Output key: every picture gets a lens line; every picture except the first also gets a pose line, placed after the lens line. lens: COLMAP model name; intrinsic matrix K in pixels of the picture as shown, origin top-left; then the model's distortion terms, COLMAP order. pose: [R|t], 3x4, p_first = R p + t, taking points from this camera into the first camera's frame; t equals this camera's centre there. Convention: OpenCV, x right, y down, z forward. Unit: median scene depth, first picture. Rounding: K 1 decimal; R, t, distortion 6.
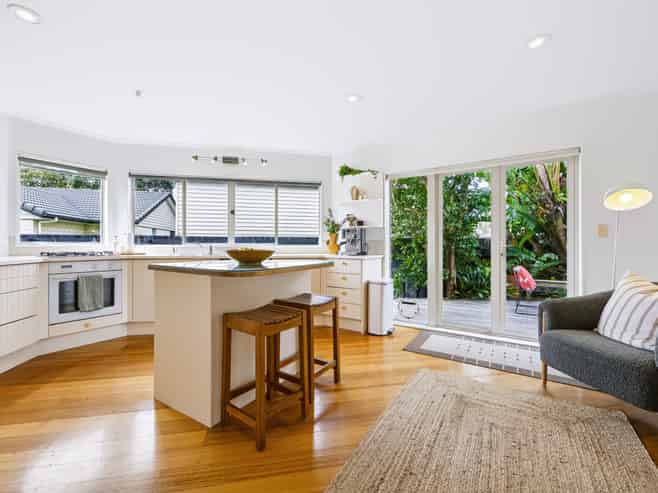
lens RADIAL K [[287.9, 0, 329.0], [0, 287.9, 246.5], [0, 0, 1]] dist [0.000745, 0.000024]
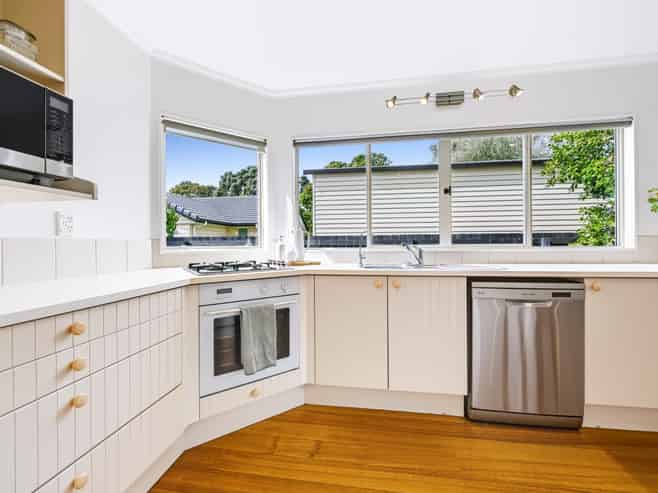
lens RADIAL K [[287.9, 0, 329.0], [0, 287.9, 246.5], [0, 0, 1]] dist [0.000745, 0.000024]
pose [[0.938291, -0.005855, -0.345797, -0.459595], [0.007019, 0.999973, 0.002116, -0.014471], [0.345776, -0.004413, 0.938307, 0.477111]]
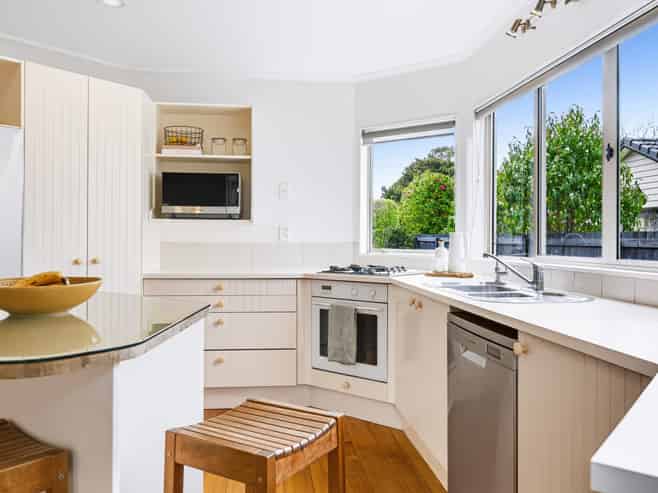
lens RADIAL K [[578.0, 0, 329.0], [0, 578.0, 246.5], [0, 0, 1]] dist [0.001888, 0.002142]
pose [[-0.099836, 0.007421, -0.994976, 0.366113], [-0.012908, 0.999878, 0.008753, -0.032756], [0.994920, 0.013717, -0.099728, 0.992433]]
